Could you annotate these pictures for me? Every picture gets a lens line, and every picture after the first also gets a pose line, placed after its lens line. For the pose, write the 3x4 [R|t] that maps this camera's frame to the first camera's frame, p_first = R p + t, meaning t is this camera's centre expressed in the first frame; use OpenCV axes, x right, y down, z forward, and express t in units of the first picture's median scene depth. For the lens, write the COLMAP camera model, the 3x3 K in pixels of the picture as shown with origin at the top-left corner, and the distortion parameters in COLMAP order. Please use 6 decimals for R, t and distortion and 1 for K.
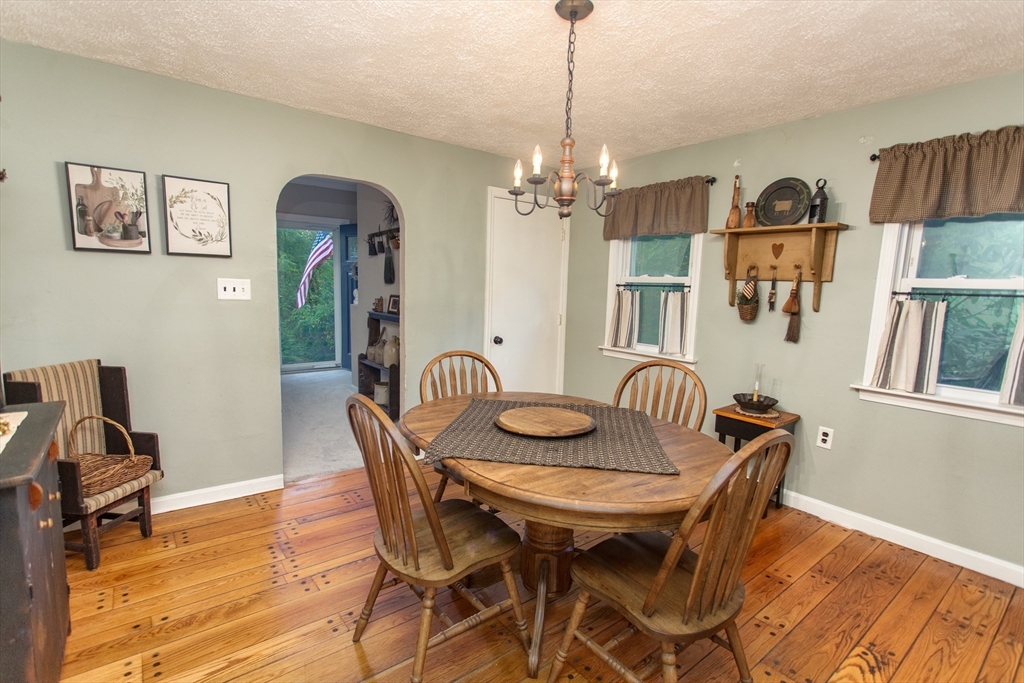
lens RADIAL K [[499.9, 0, 508.2], [0, 499.9, 350.4], [0, 0, 1]] dist [0.007719, 0.000069]
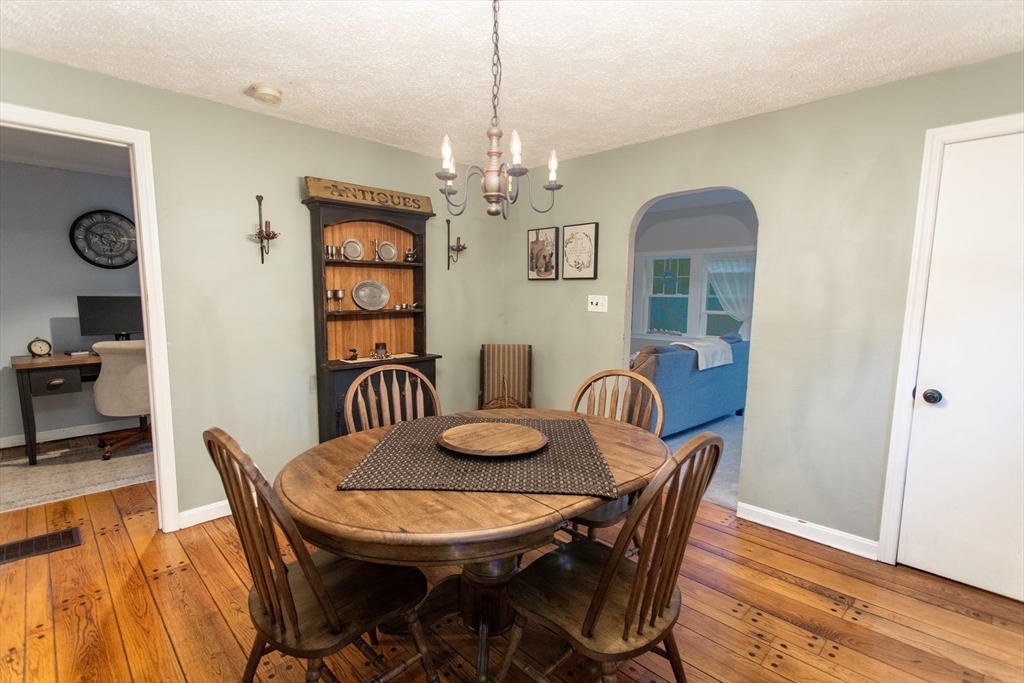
lens RADIAL K [[499.9, 0, 508.2], [0, 499.9, 350.4], [0, 0, 1]] dist [0.007719, 0.000069]
pose [[0.083121, 0.085968, -0.992824, 0.690052], [-0.141953, 0.987134, 0.073591, -0.064212], [0.986377, 0.134817, 0.094255, 0.651953]]
